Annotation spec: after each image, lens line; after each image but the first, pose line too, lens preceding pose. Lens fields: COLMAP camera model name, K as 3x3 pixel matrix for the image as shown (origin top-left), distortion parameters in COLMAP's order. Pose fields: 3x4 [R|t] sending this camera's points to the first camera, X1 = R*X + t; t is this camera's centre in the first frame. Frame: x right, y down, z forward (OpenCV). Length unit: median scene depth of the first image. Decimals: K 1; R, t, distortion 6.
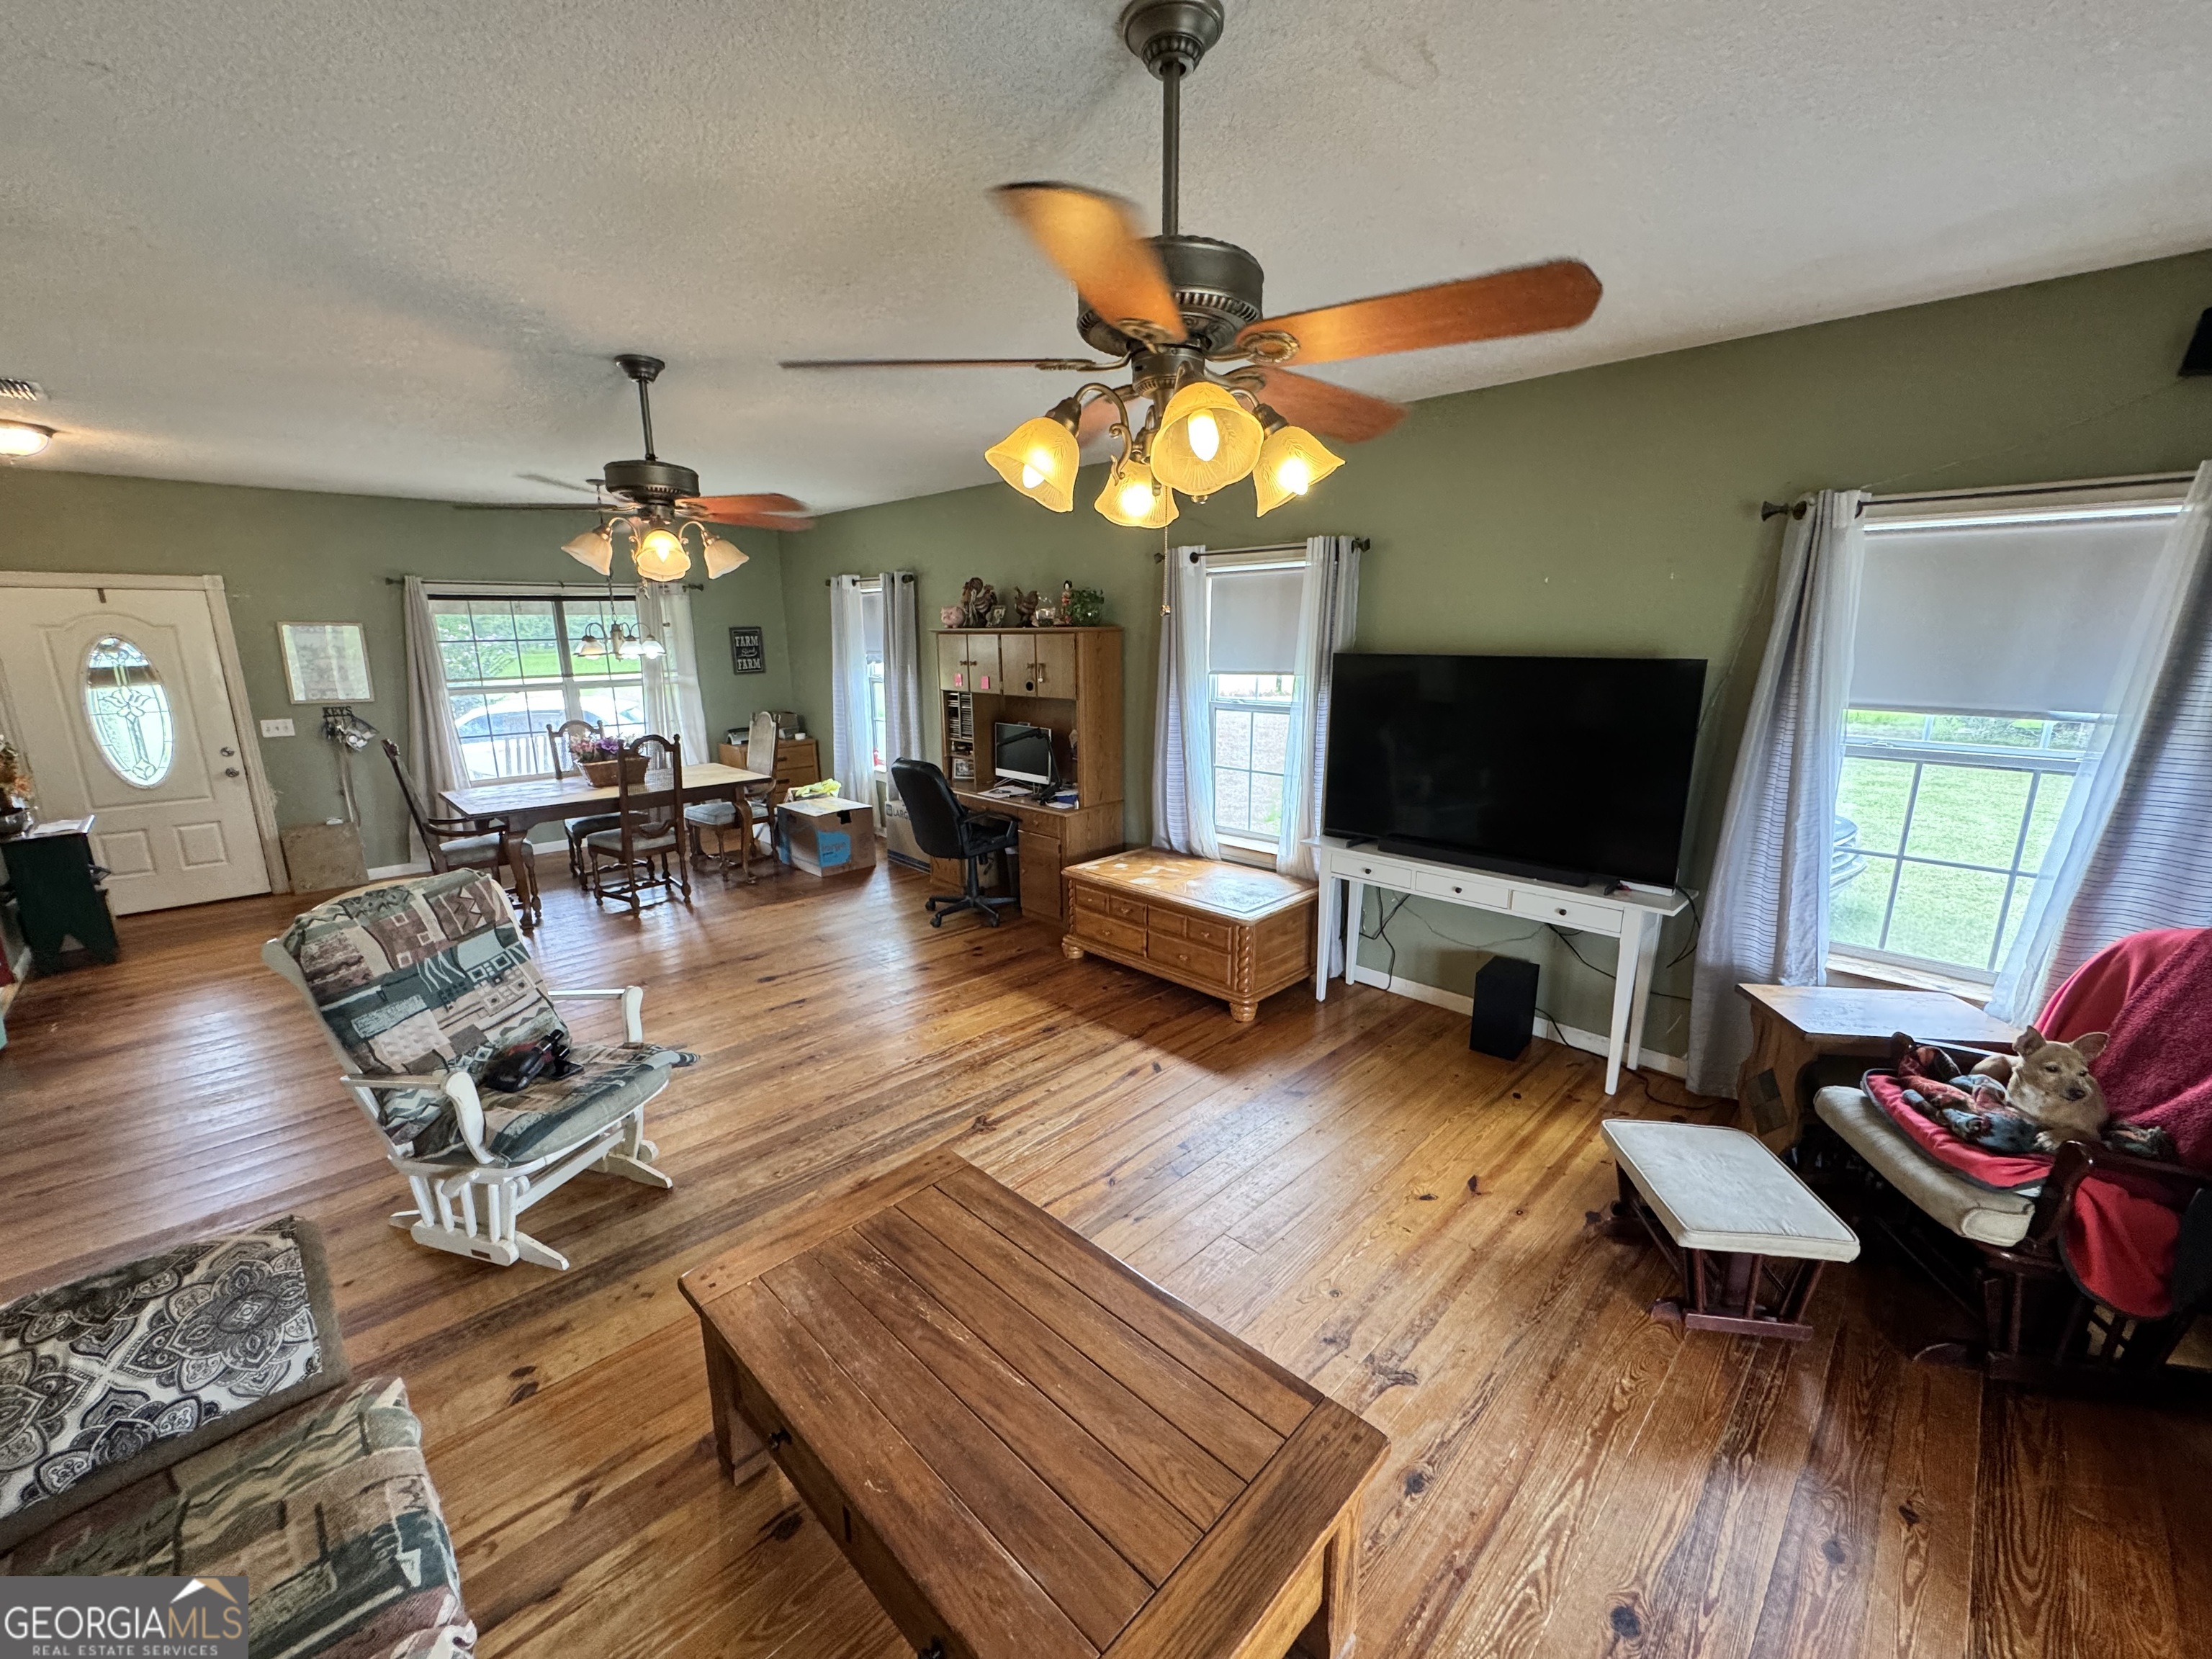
lens RADIAL K [[881.7, 0, 1103.7], [0, 881.7, 824.7], [0, 0, 1]] dist [-0.002919, 0.000399]
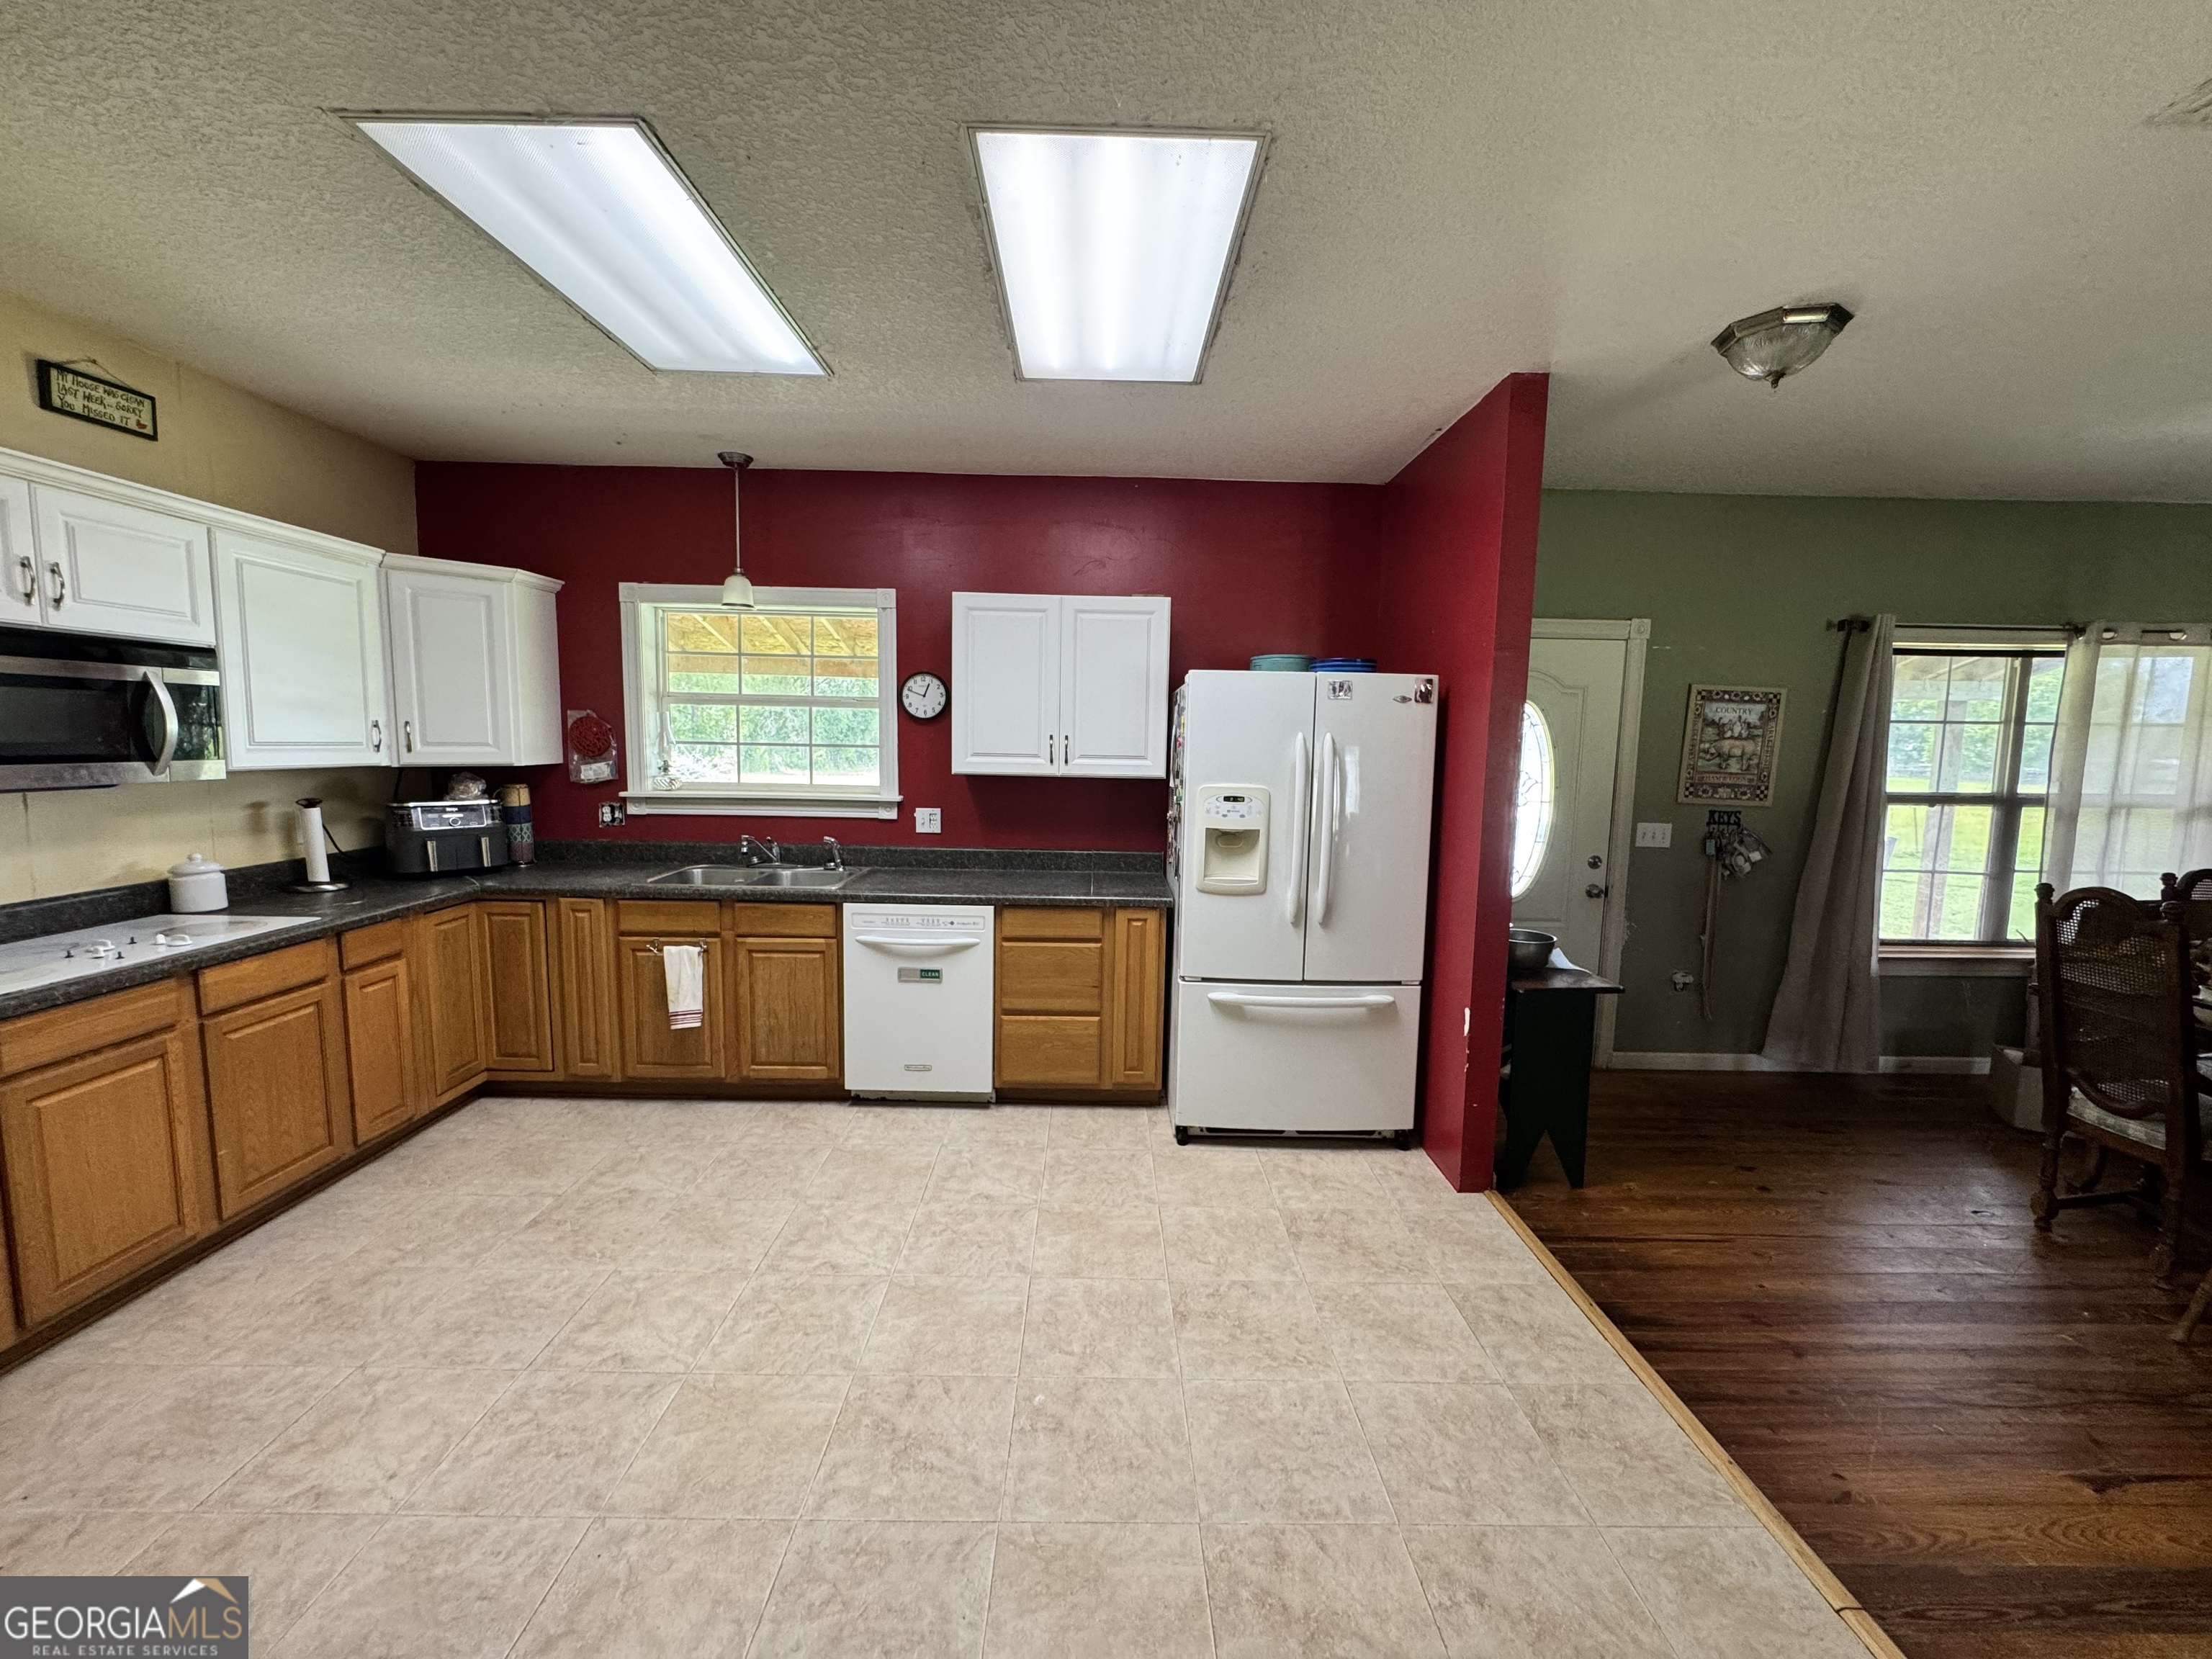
lens RADIAL K [[881.7, 0, 1108.6], [0, 881.7, 830.2], [0, 0, 1]] dist [-0.002919, 0.000399]
pose [[0.725985, 0.092767, -0.681425, -0.747701], [-0.173798, 0.983445, -0.051280, -0.003135], [0.665387, 0.155659, 0.730089, 0.197844]]
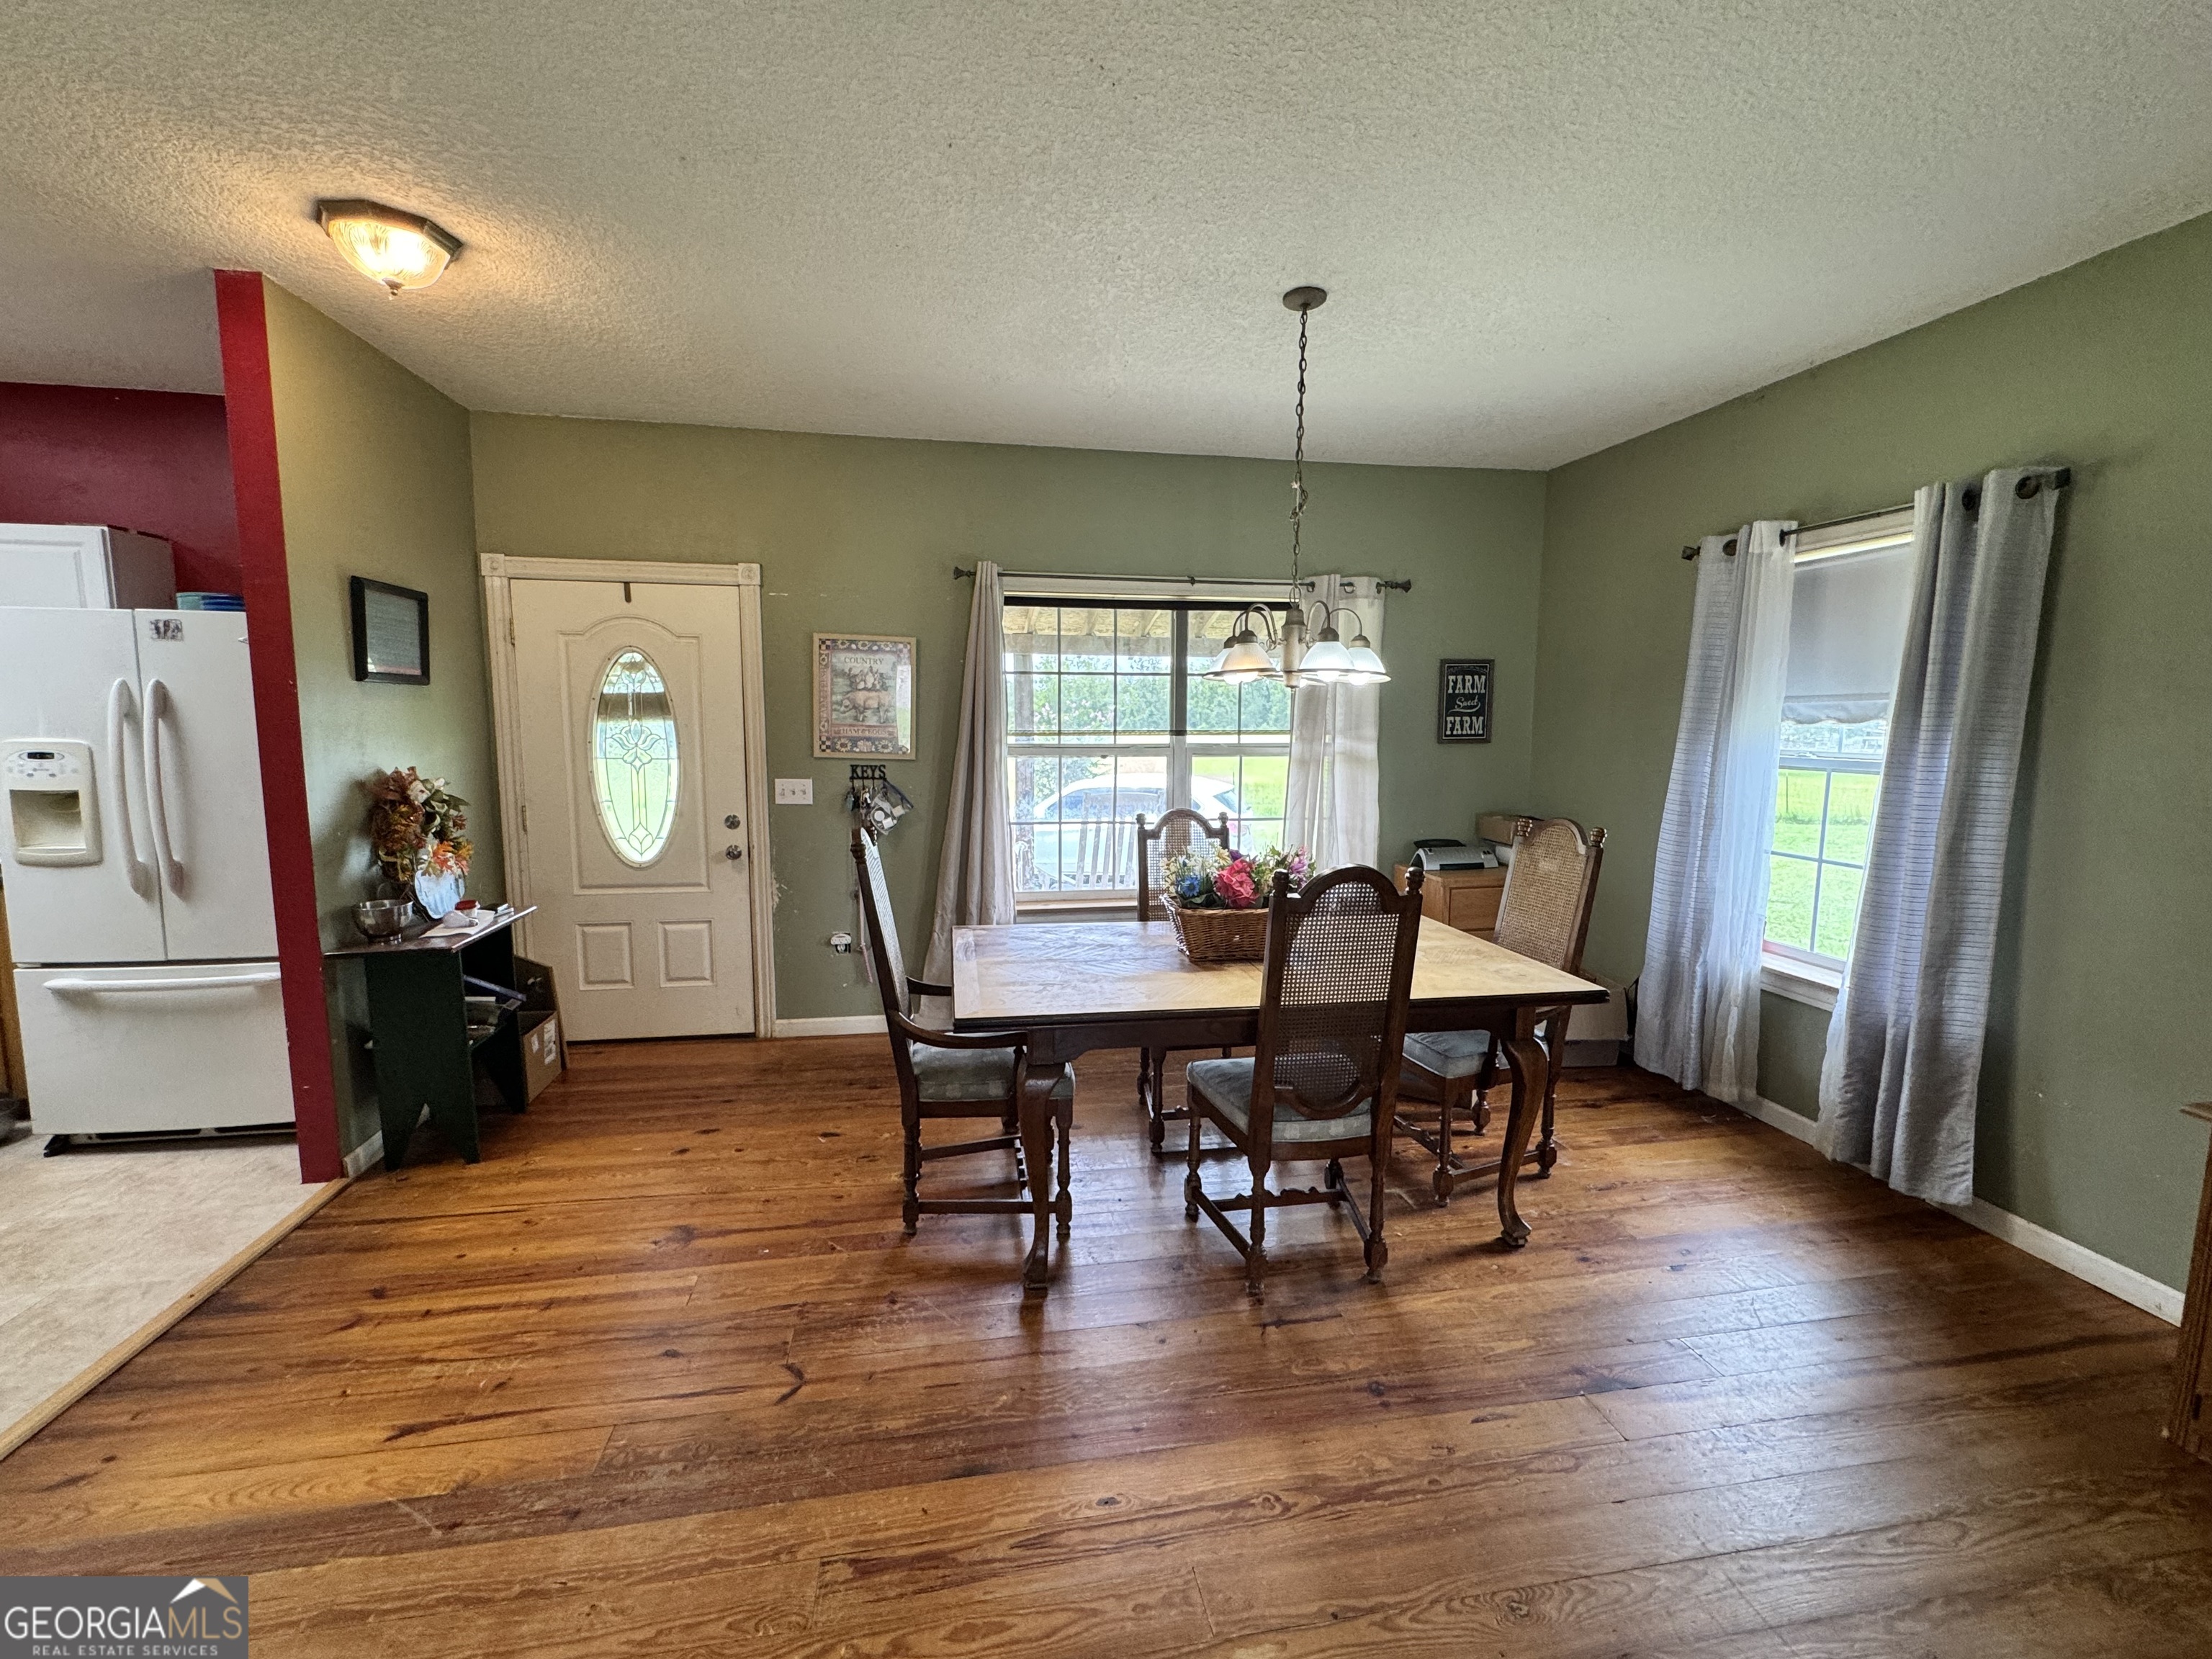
lens RADIAL K [[937.9, 0, 1116.1], [0, 937.9, 828.3], [0, 0, 1]] dist [-0.003095, -0.000341]
pose [[0.831144, 0.080312, -0.550227, -0.331499], [-0.136840, 0.988626, -0.062401, -0.068844], [0.538957, 0.127157, 0.832680, 0.523481]]
